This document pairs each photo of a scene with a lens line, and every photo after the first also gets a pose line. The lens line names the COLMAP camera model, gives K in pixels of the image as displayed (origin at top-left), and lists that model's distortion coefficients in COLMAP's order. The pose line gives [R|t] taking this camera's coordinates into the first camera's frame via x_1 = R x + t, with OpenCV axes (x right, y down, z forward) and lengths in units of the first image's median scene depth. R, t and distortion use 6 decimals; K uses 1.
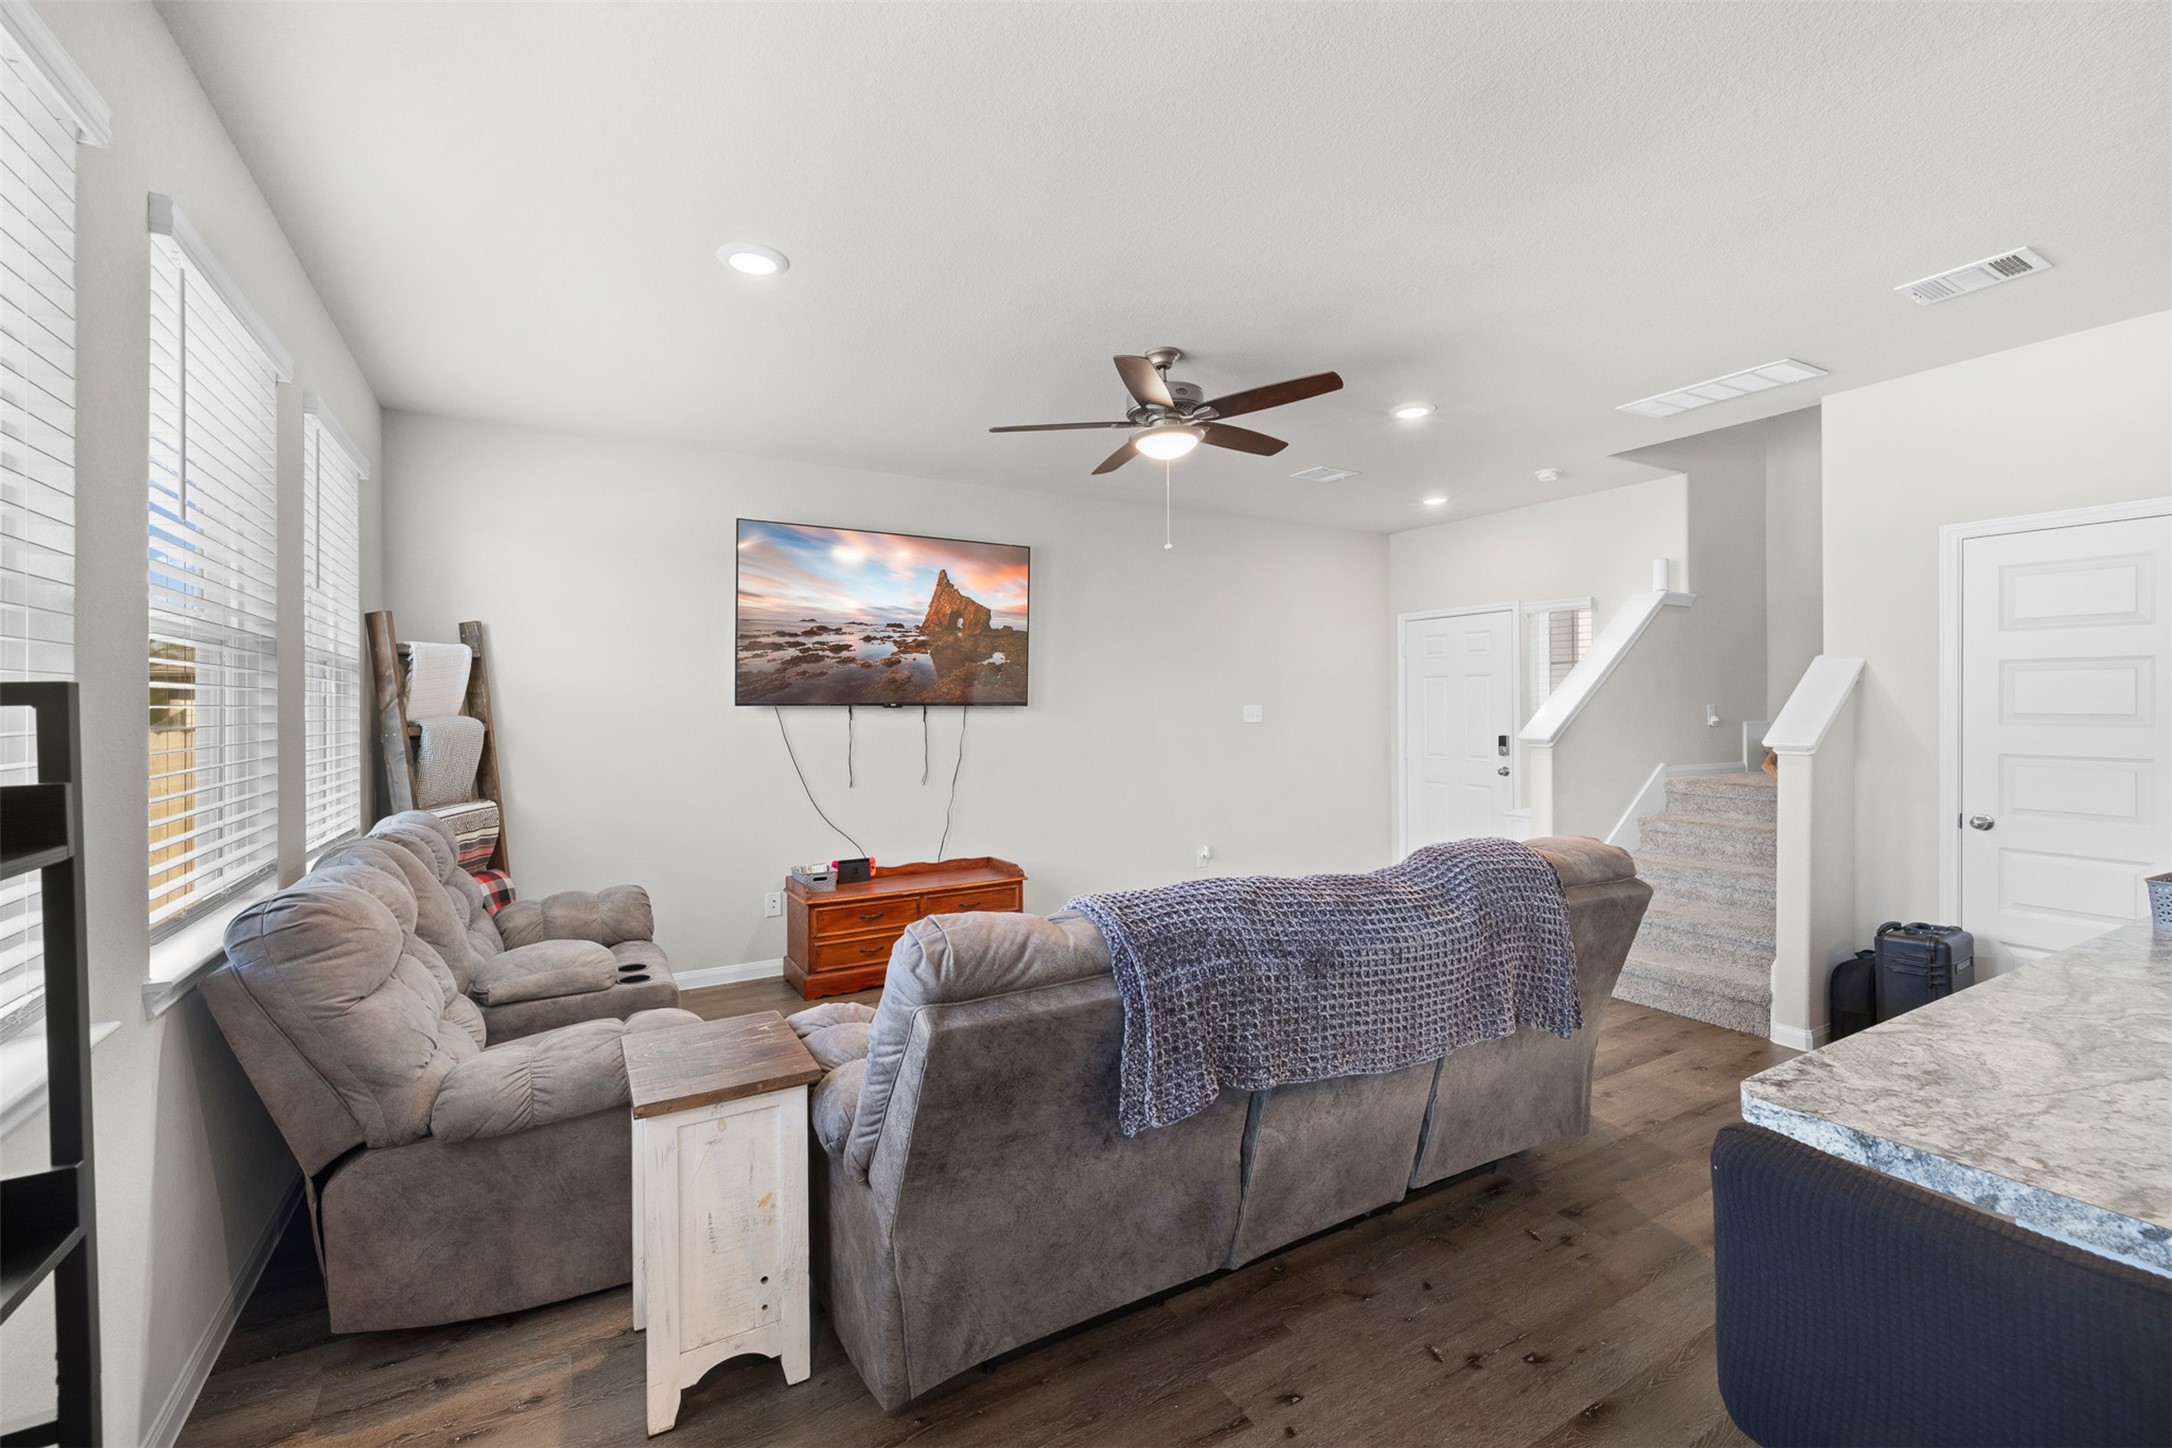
lens RADIAL K [[911.2, 0, 1086.0], [0, 911.2, 724.0], [0, 0, 1]] dist [0.001304, 0.000181]
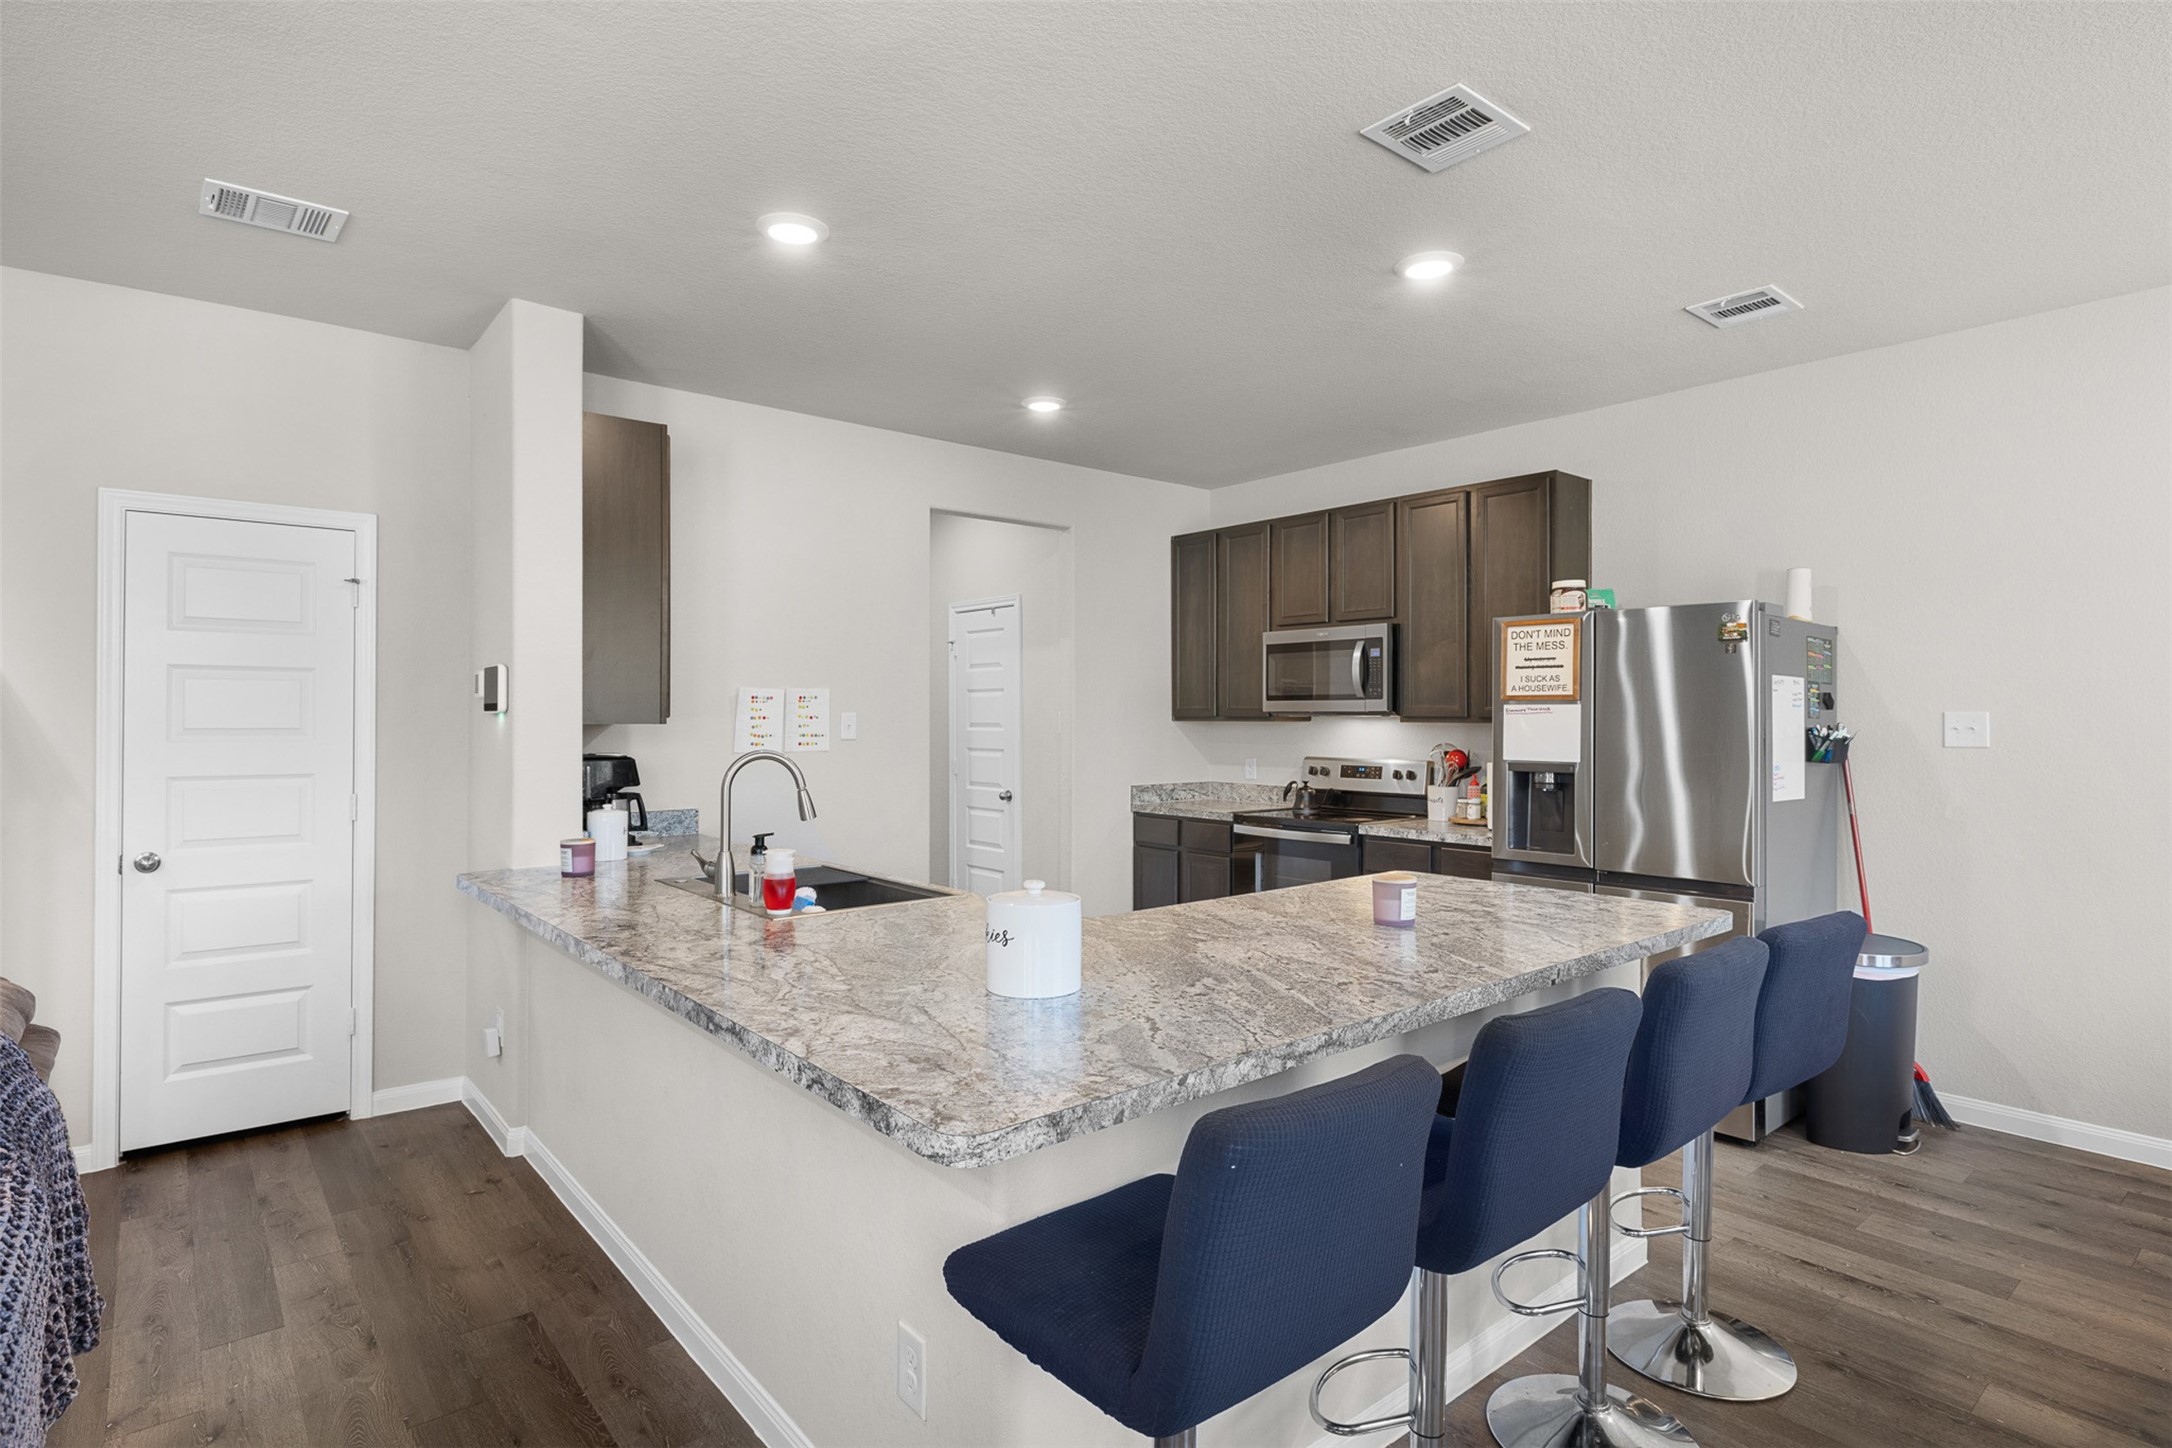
lens RADIAL K [[1098.2, 0, 1086.0], [0, 1098.2, 724.0], [0, 0, 1]] dist [-0.002345, -0.000462]
pose [[-0.159818, -0.000583, 0.987146, -0.350410], [0.022436, 0.999739, 0.004223, -0.004302], [-0.986892, 0.022823, -0.159763, 1.008887]]
